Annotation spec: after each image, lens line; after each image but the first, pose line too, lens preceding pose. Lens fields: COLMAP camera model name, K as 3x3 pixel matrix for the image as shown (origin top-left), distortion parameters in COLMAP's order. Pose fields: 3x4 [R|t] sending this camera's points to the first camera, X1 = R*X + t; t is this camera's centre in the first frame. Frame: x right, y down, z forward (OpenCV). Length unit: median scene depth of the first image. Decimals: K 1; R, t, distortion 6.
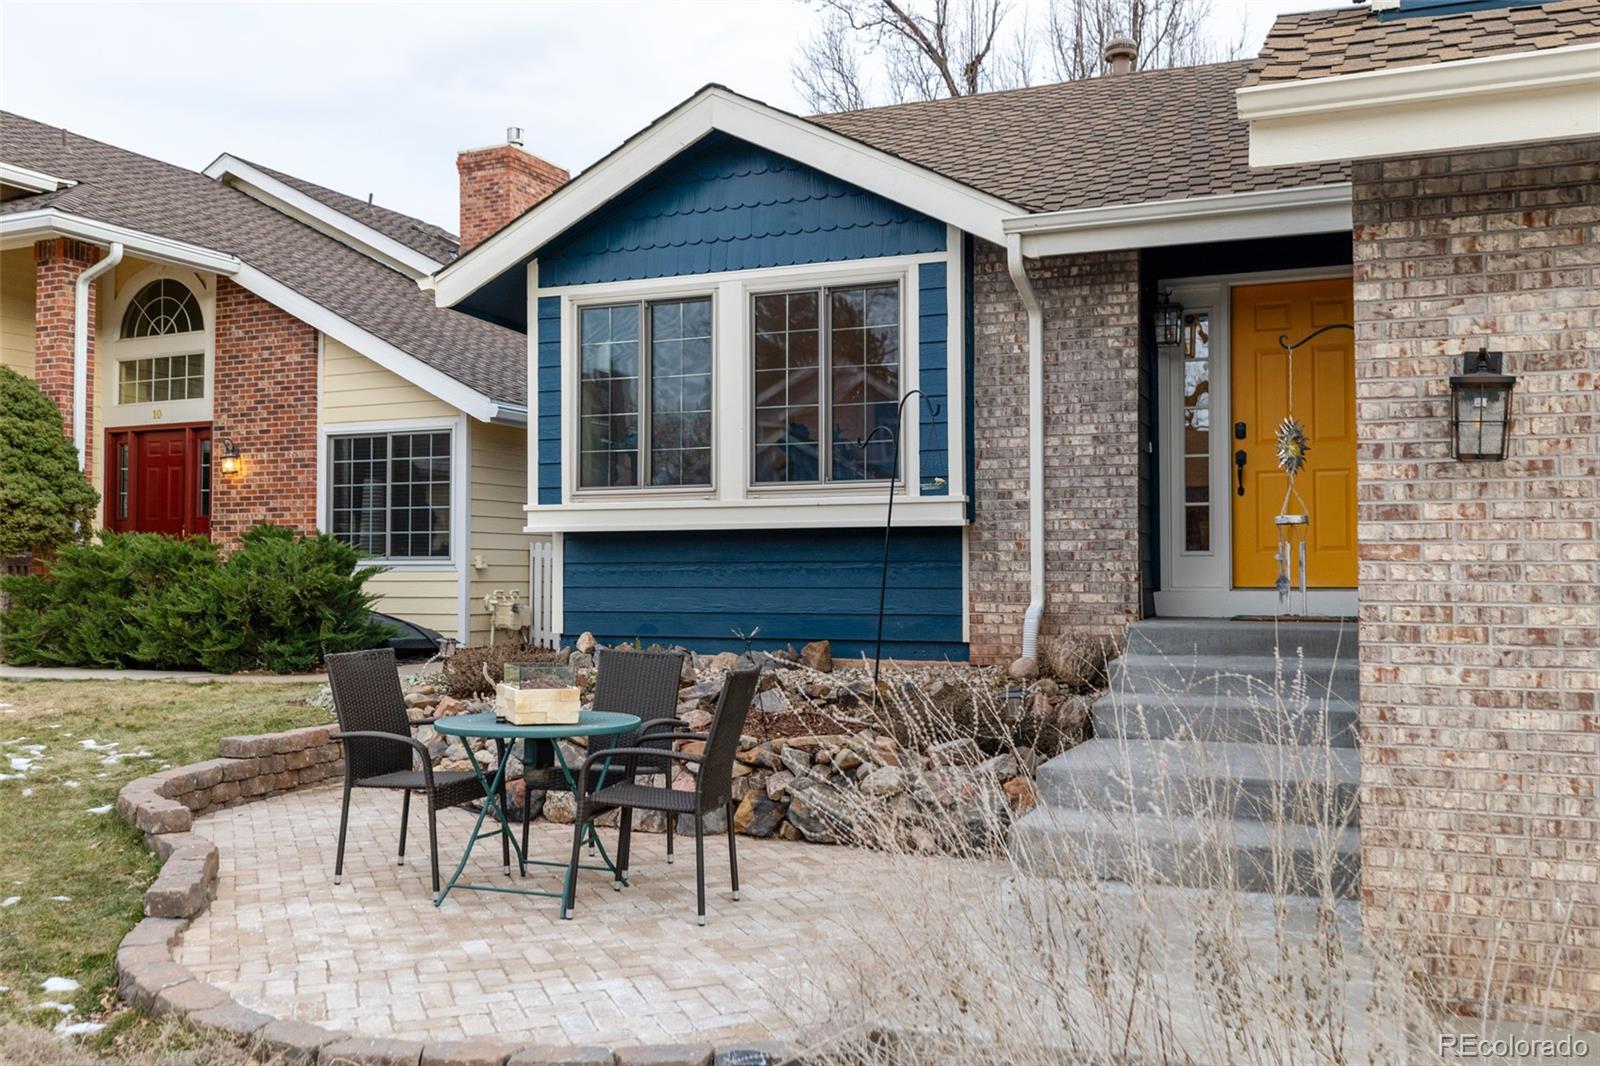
lens RADIAL K [[1458.4, 0, 801.1], [0, 1458.4, 526.4], [0, 0, 1]] dist [-0.010150, 0.000000]
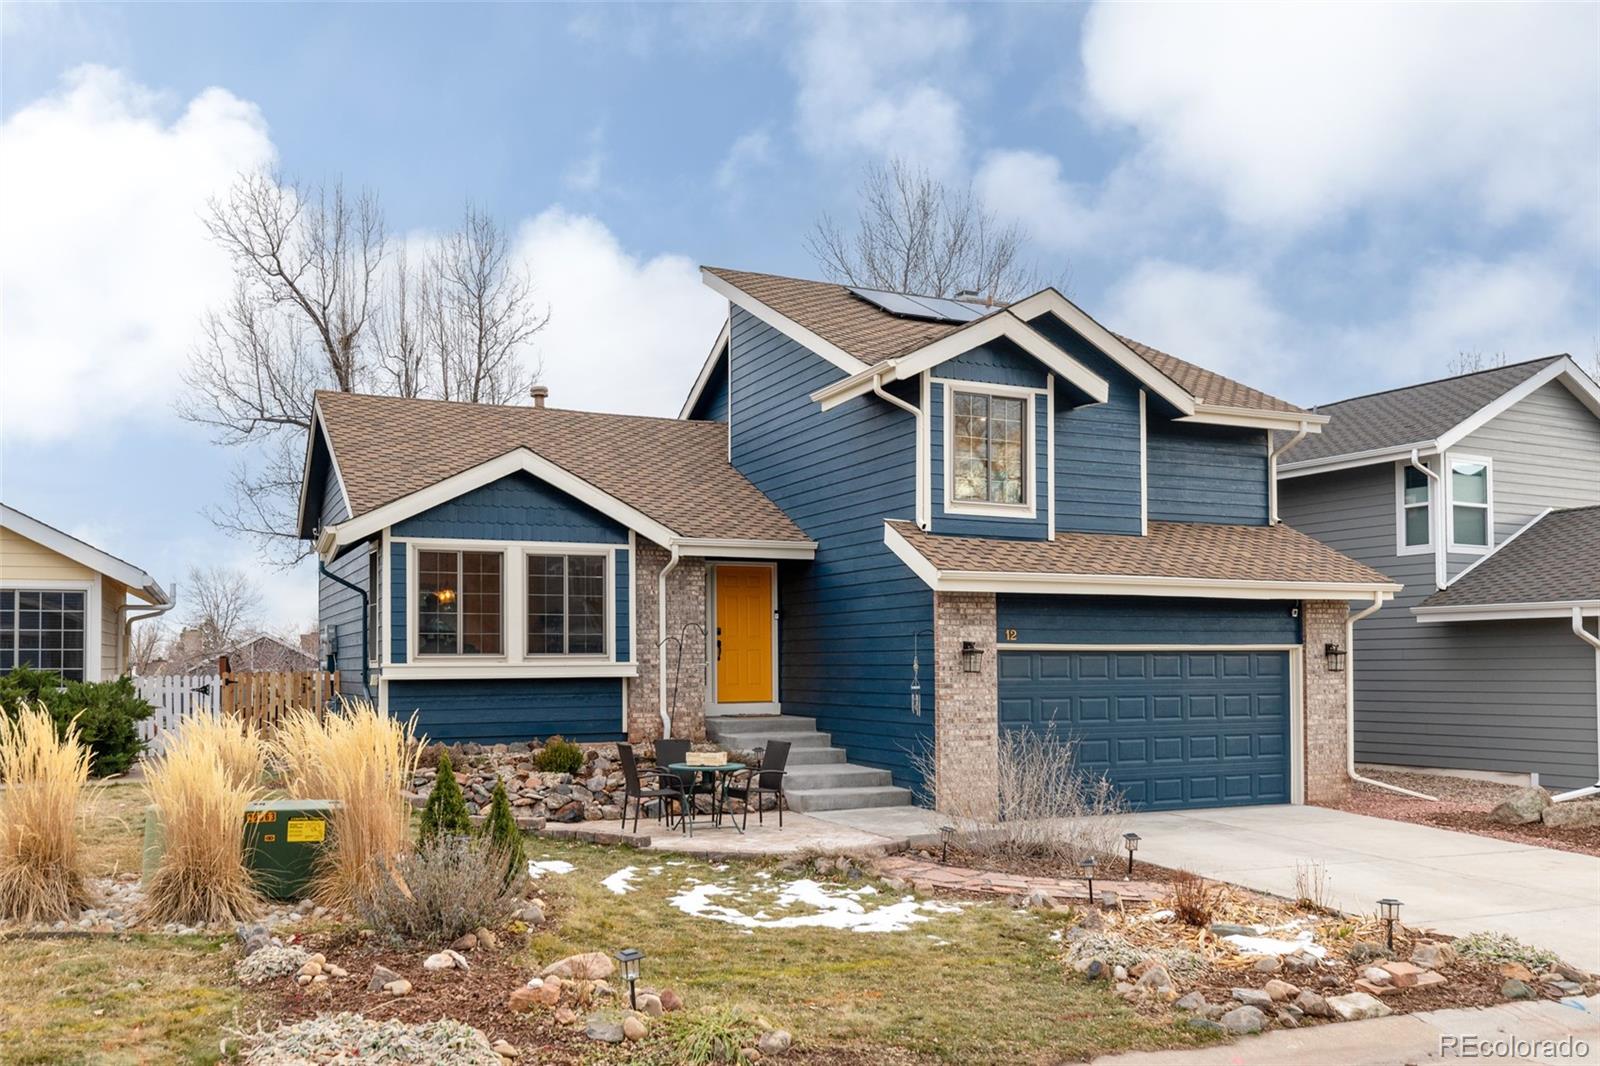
lens RADIAL K [[1317.7, 0, 801.8], [0, 1317.7, 537.4], [0, 0, 1]] dist [-0.000480, 0.002714]
pose [[0.650679, 0.067189, 0.756374, -1.170196], [-0.020849, 0.997283, -0.070654, -0.070513], [-0.759067, 0.030204, 0.650312, -0.420350]]
